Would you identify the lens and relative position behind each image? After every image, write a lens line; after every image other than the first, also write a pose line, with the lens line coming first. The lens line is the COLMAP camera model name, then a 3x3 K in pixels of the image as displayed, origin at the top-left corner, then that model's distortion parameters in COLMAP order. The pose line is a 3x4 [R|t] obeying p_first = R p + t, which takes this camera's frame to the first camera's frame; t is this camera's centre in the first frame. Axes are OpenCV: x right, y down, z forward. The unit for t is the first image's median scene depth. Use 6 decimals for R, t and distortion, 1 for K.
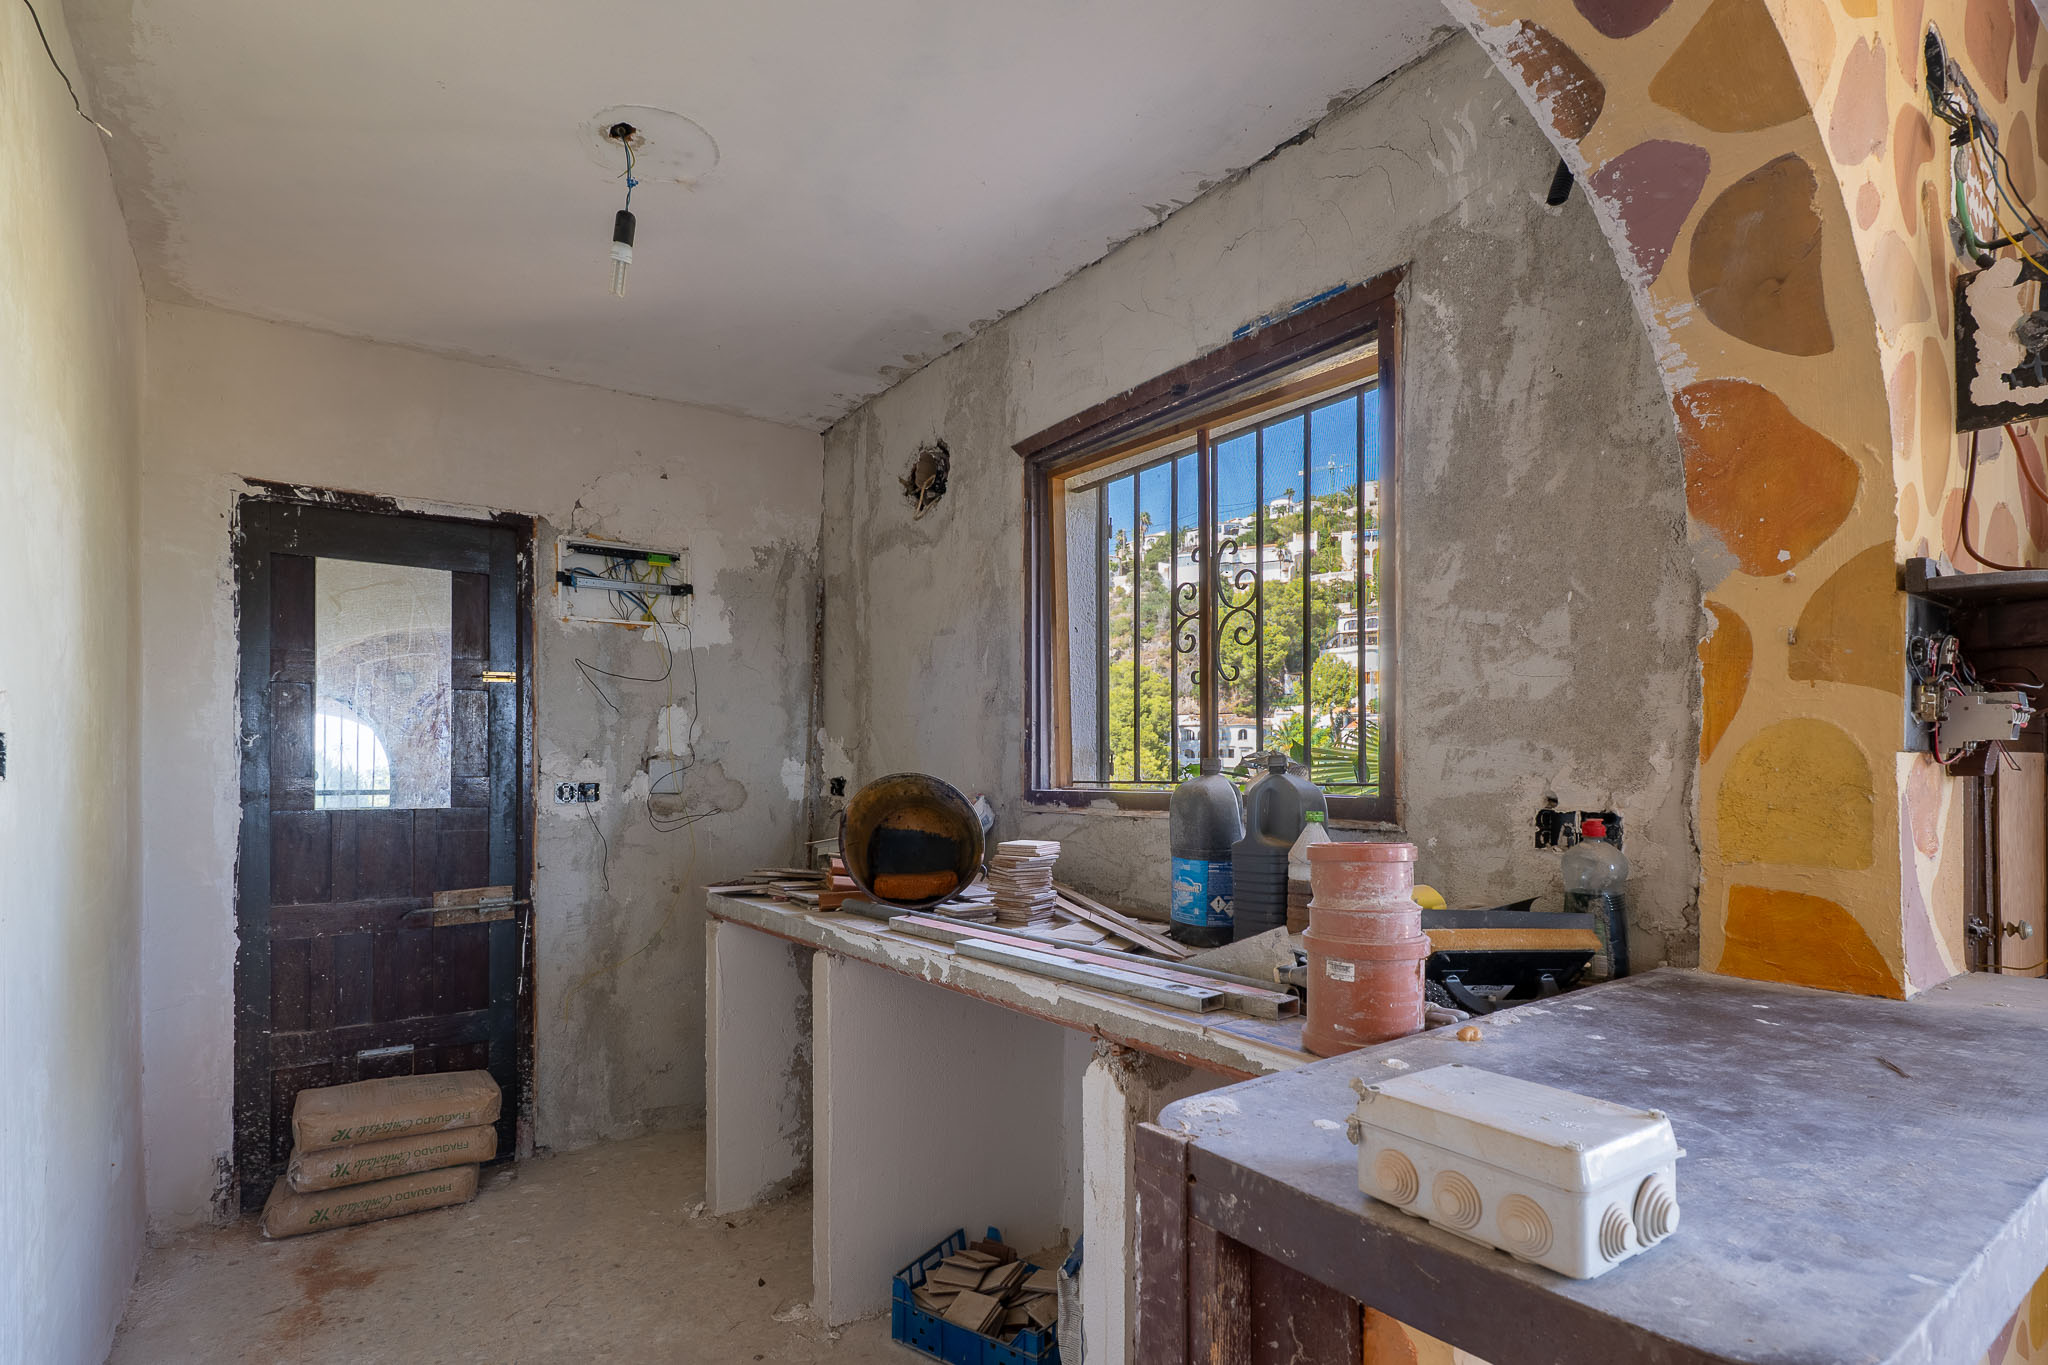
lens RADIAL K [[966.9, 0, 974.6], [0, 966.9, 761.9], [0, 0, 1]] dist [0.006441, -0.000047]
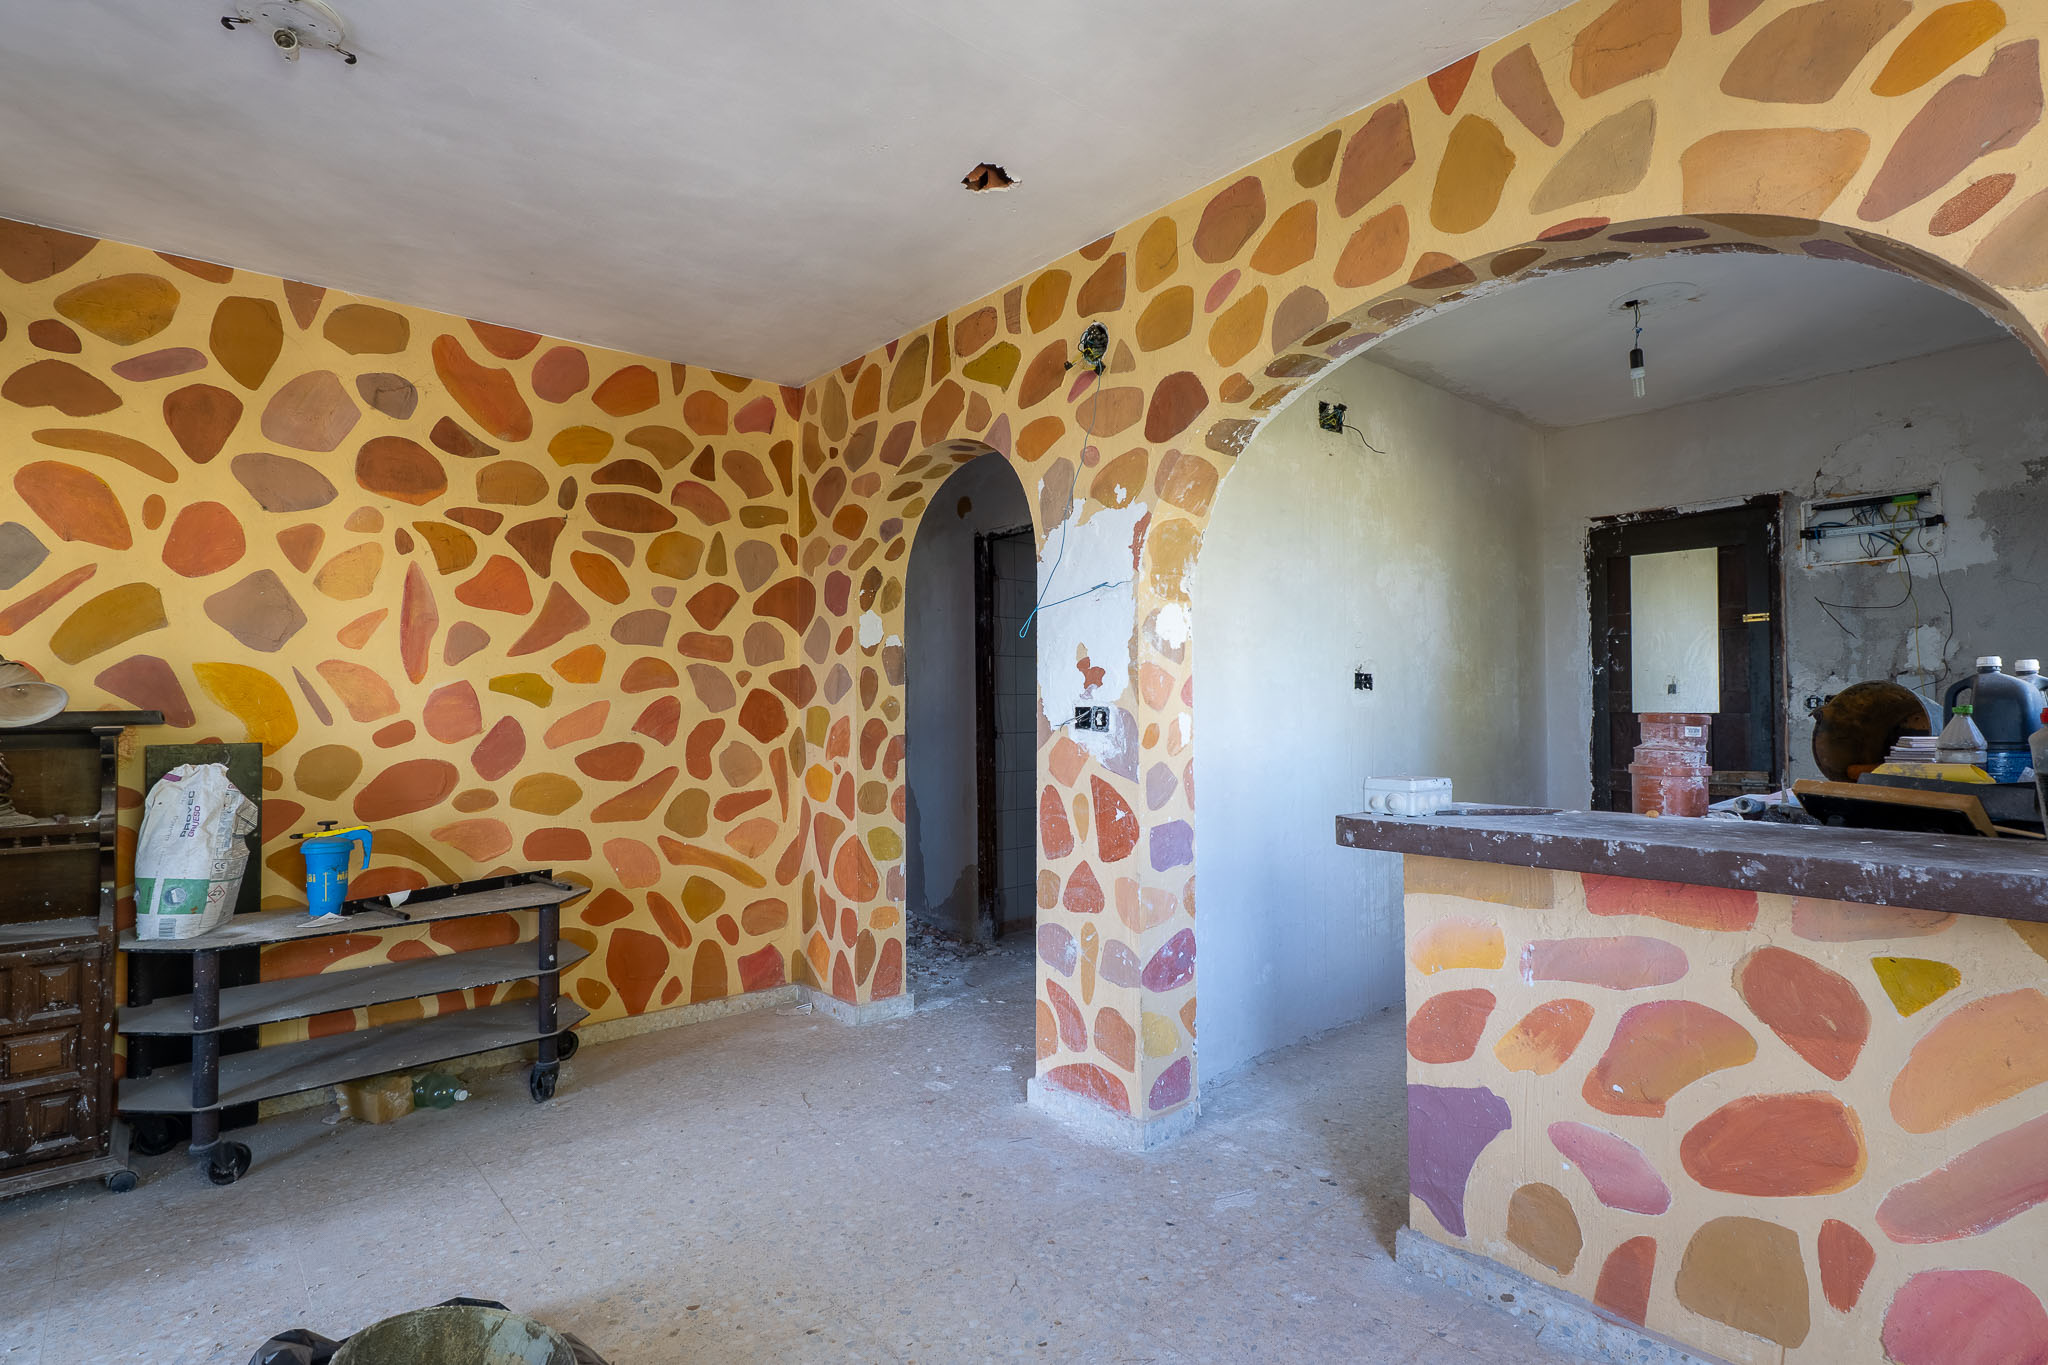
lens RADIAL K [[1024.4, 0, 1026.1], [0, 1024.4, 686.6], [0, 0, 1]] dist [0.008750, -0.001588]
pose [[0.132857, -0.018785, -0.990957, 0.766005], [0.012943, 0.999768, -0.017216, 0.019830], [0.991051, -0.010539, 0.133069, -0.198373]]
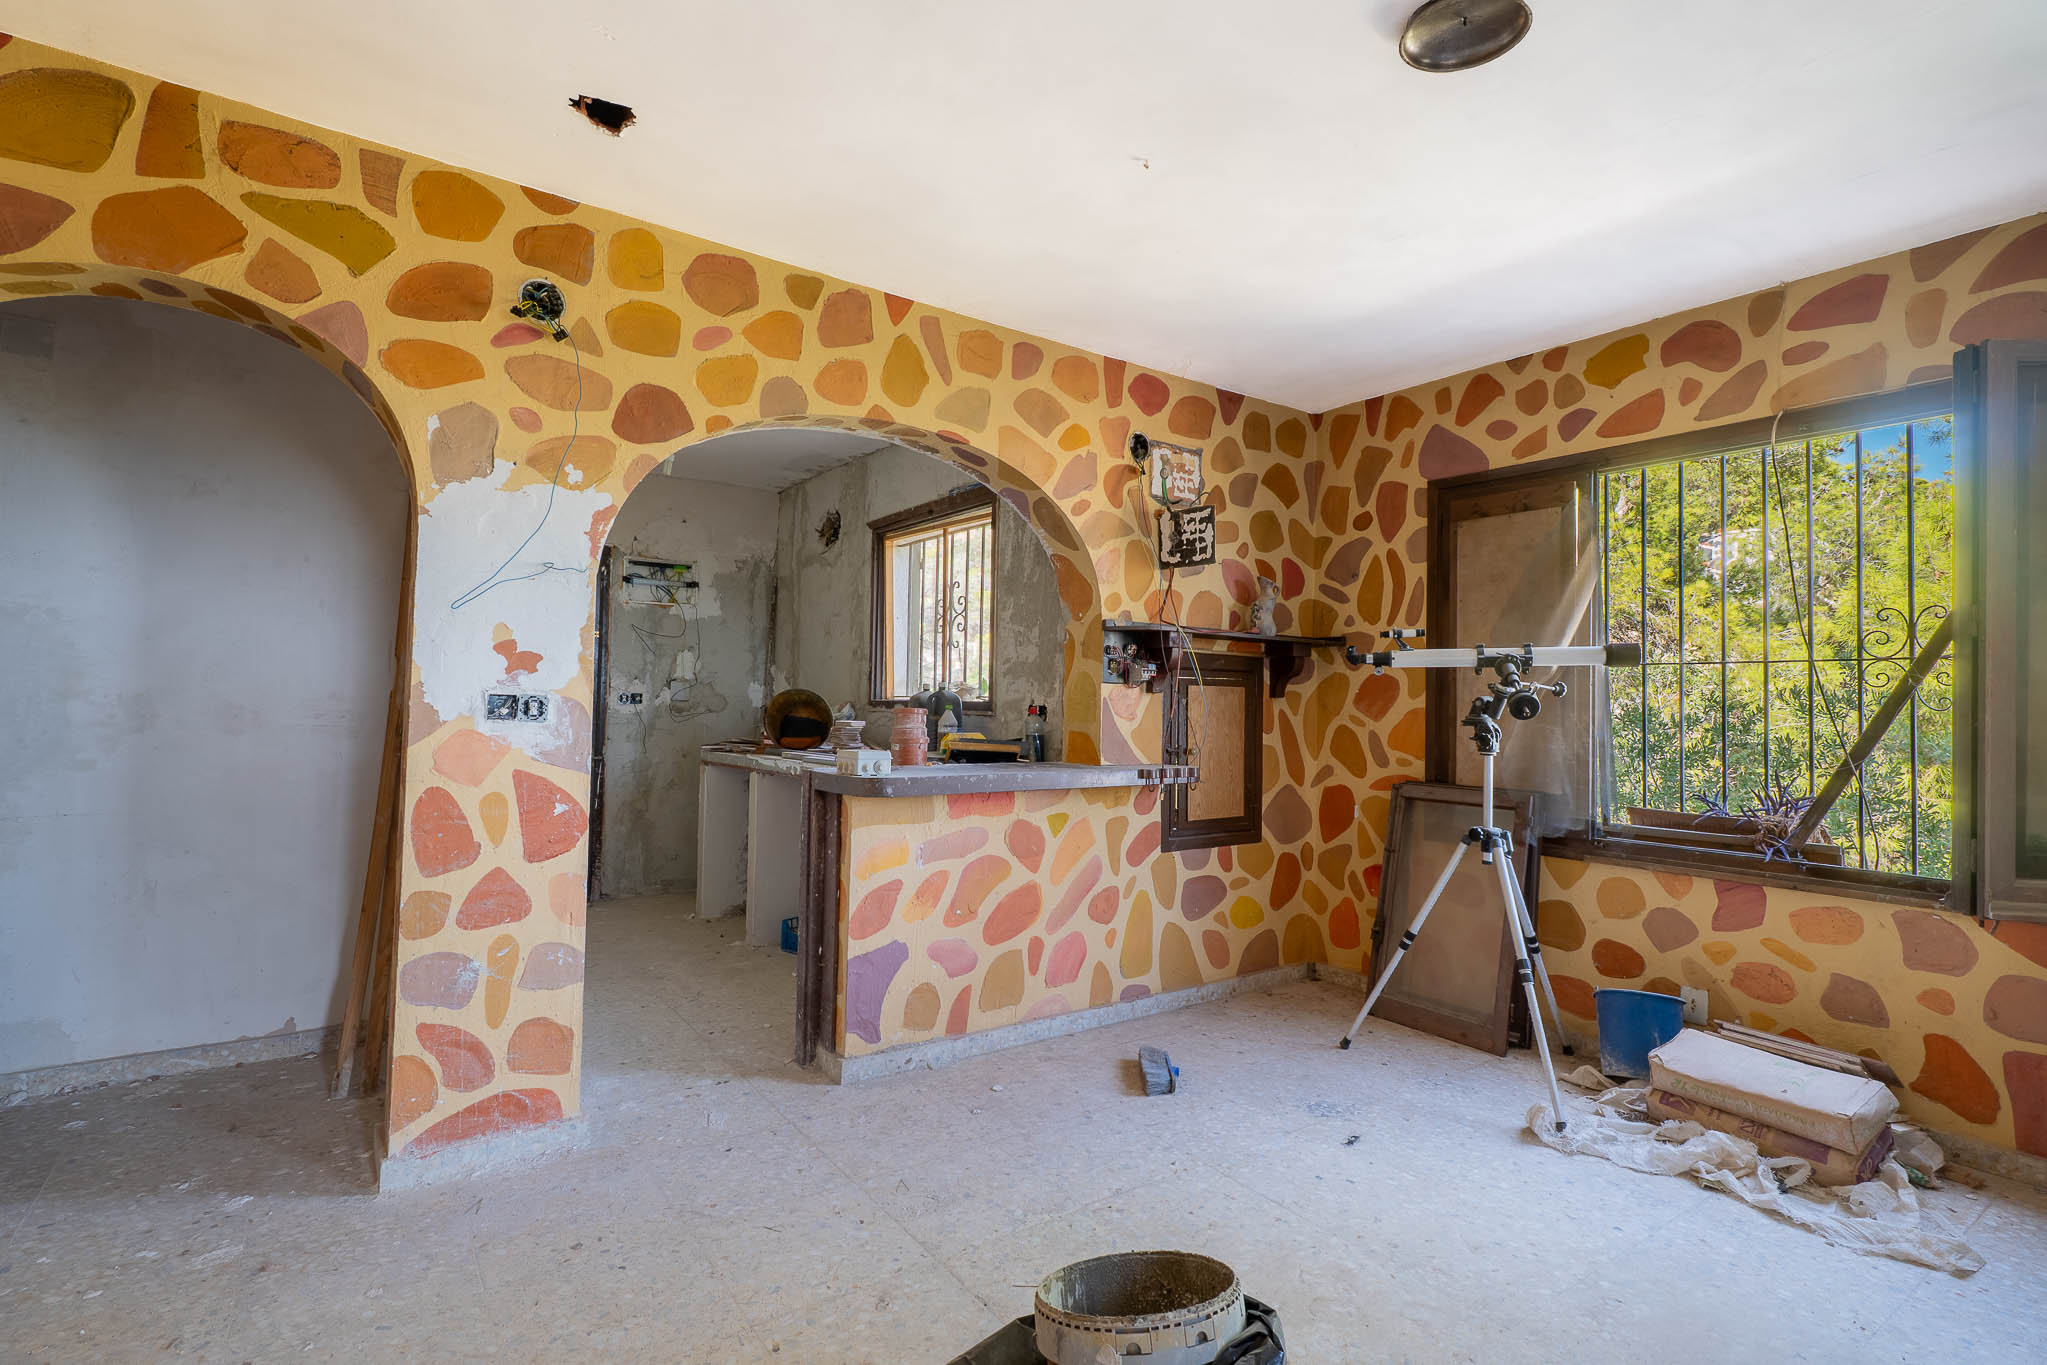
lens RADIAL K [[966.4, 0, 1024.1], [0, 966.4, 675.2], [0, 0, 1]] dist [0.006441, -0.000047]
pose [[0.999027, 0.021156, 0.038707, 0.247398], [-0.020198, 0.999484, -0.024984, 0.018254], [-0.039216, 0.024178, 0.998938, -0.816147]]
